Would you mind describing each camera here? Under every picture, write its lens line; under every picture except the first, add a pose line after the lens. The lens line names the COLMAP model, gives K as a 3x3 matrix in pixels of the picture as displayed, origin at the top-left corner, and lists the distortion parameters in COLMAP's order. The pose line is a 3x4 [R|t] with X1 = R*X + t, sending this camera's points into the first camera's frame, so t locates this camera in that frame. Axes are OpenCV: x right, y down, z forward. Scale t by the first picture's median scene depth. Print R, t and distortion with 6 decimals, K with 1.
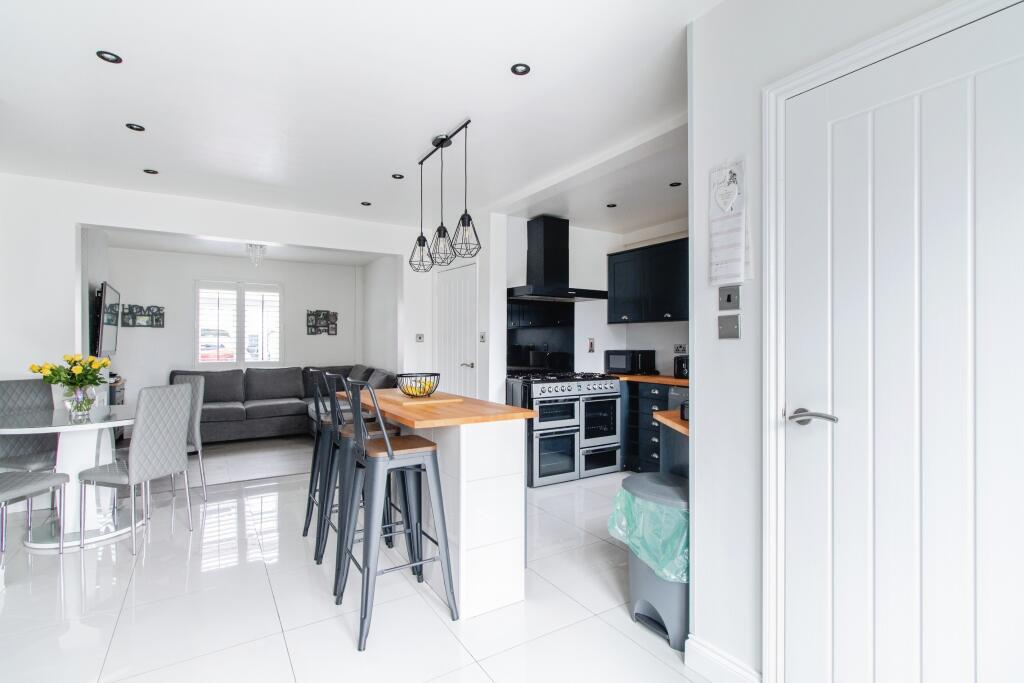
lens RADIAL K [[478.0, 0, 510.5], [0, 478.0, 342.2], [0, 0, 1]] dist [0.000650, -0.000584]
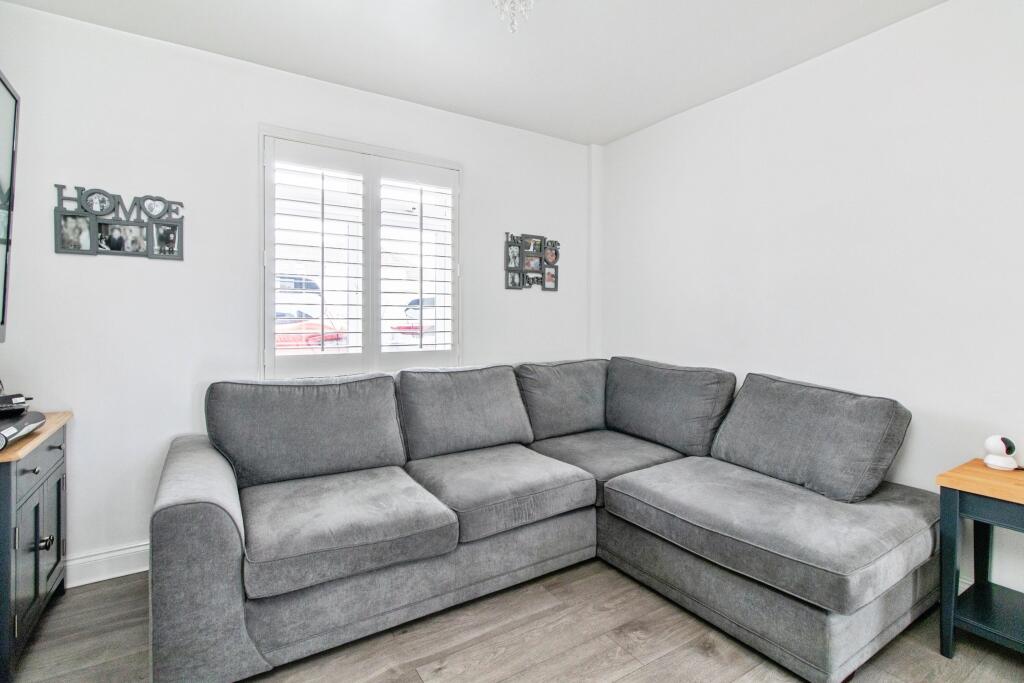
lens RADIAL K [[478.0, 0, 514.9], [0, 478.0, 325.1], [0, 0, 1]] dist [0.000650, -0.000584]
pose [[0.999991, -0.003682, 0.002061, -0.478340], [0.003659, 0.999932, 0.011081, 0.014397], [-0.002102, -0.011073, 0.999936, 0.643045]]
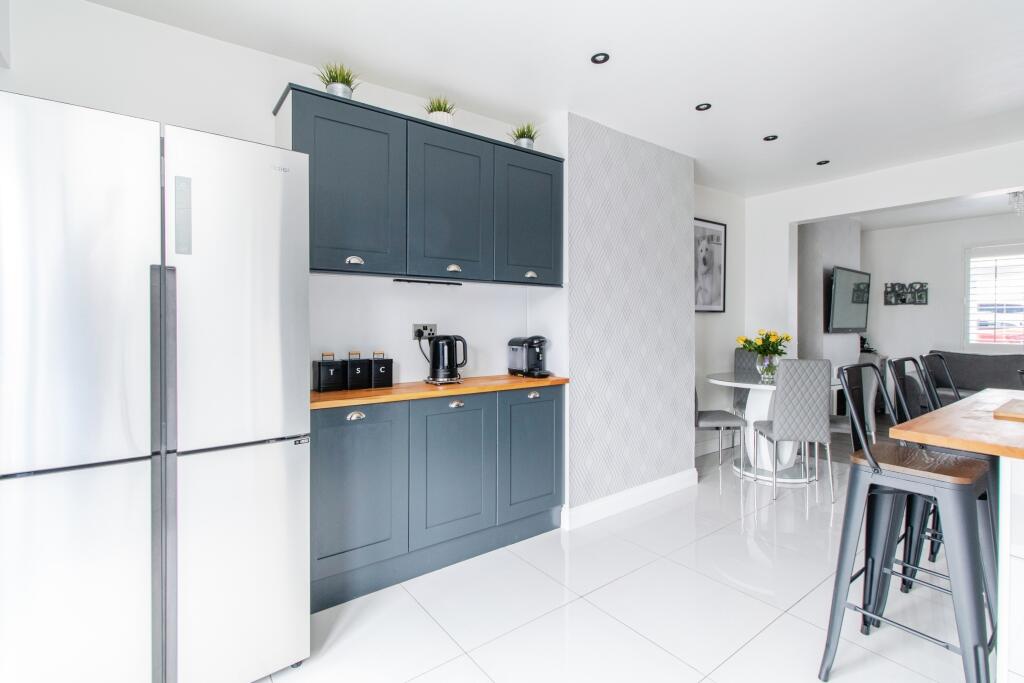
lens RADIAL K [[478.0, 0, 519.2], [0, 478.0, 325.4], [0, 0, 1]] dist [0.000650, -0.000584]
pose [[0.091382, 0.008102, -0.995783, 0.140502], [0.002164, 0.999963, 0.008335, 0.000968], [0.995814, -0.002917, 0.091361, 0.112354]]
